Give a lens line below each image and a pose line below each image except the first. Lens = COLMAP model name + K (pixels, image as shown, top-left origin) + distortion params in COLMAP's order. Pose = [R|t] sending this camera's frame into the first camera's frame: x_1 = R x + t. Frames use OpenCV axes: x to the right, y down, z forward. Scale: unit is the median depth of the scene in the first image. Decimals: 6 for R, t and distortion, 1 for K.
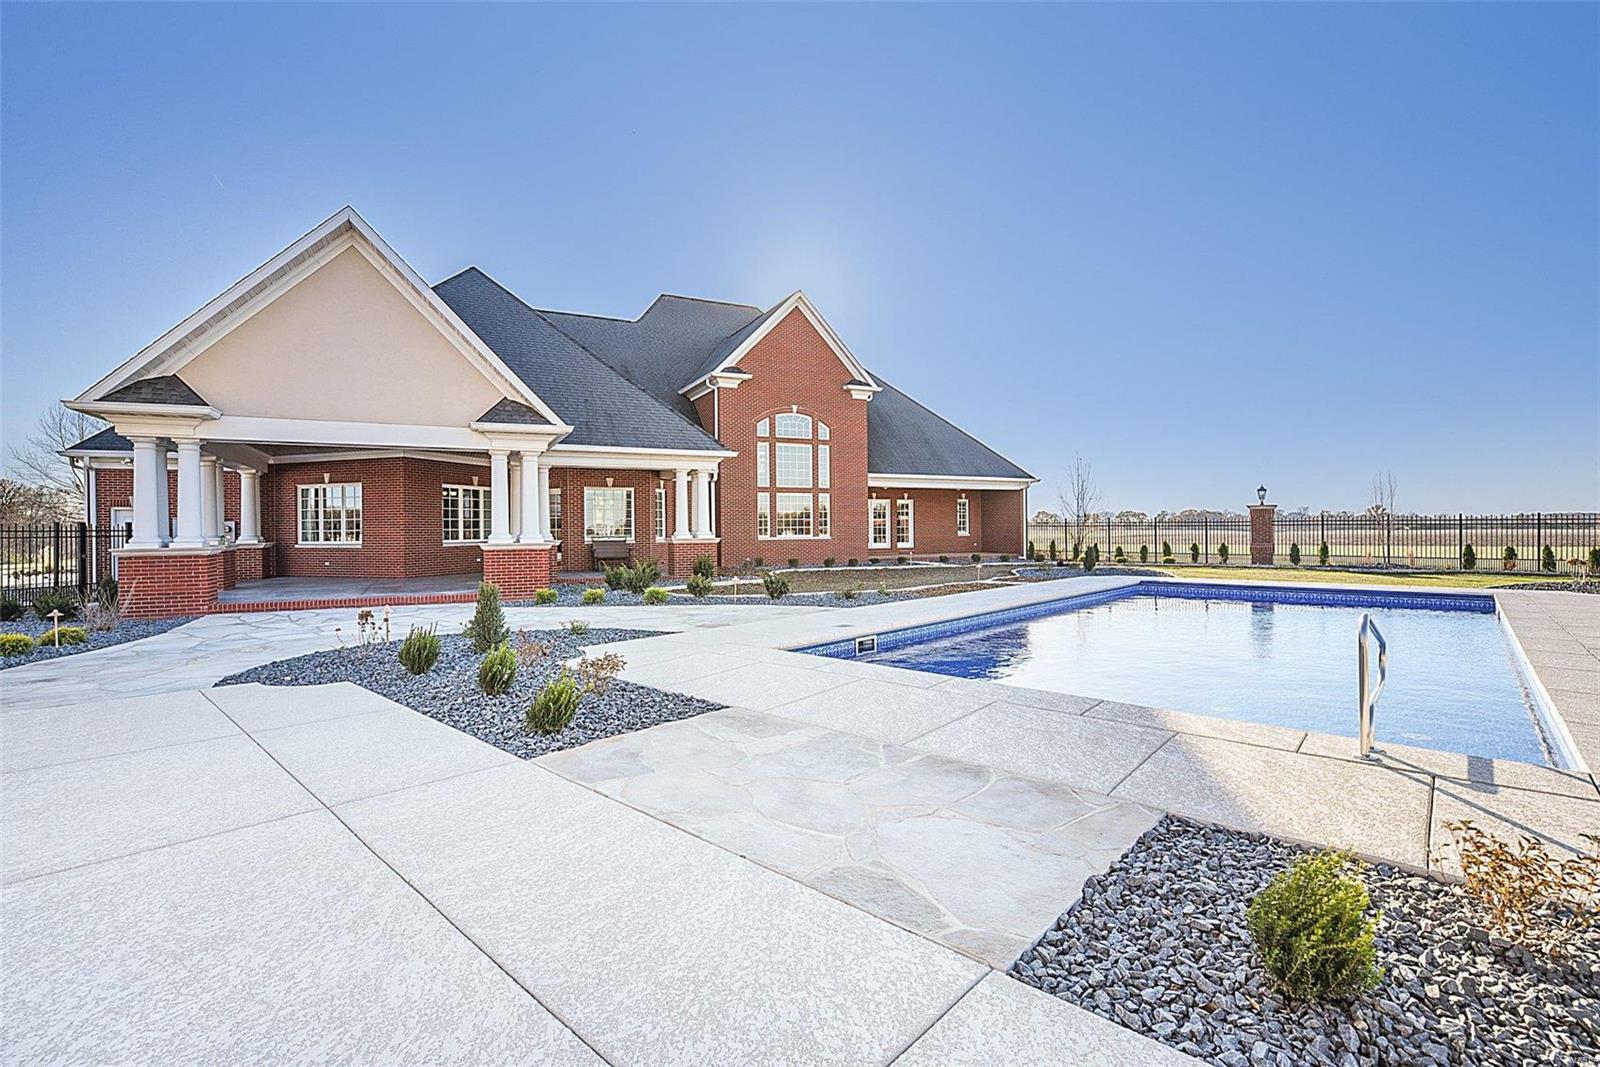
lens RADIAL K [[710.9, 0, 795.5], [0, 710.9, 530.2], [0, 0, 1]] dist [-0.013589, -0.000319]
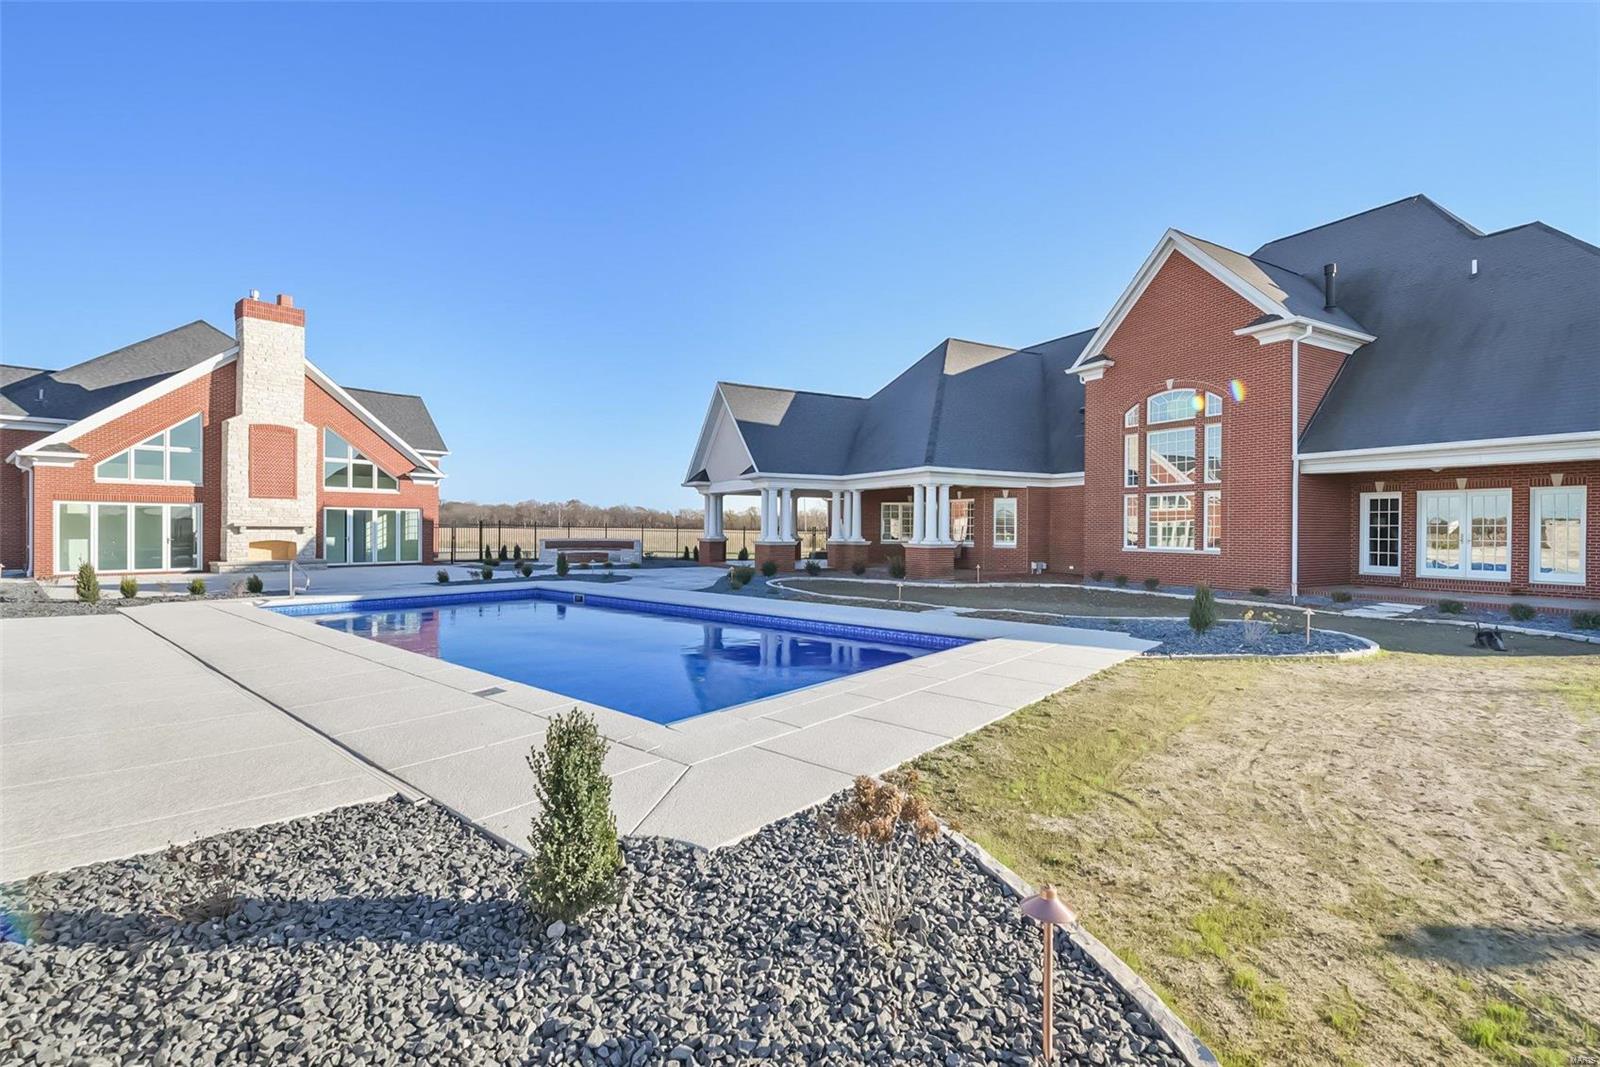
lens RADIAL K [[710.9, 0, 795.5], [0, 710.9, 530.2], [0, 0, 1]] dist [-0.013589, -0.000319]
pose [[0.049919, 0.014348, -0.998650, 0.770245], [-0.004193, 0.999891, 0.014157, -0.020694], [0.998744, 0.003481, 0.049974, 0.563271]]
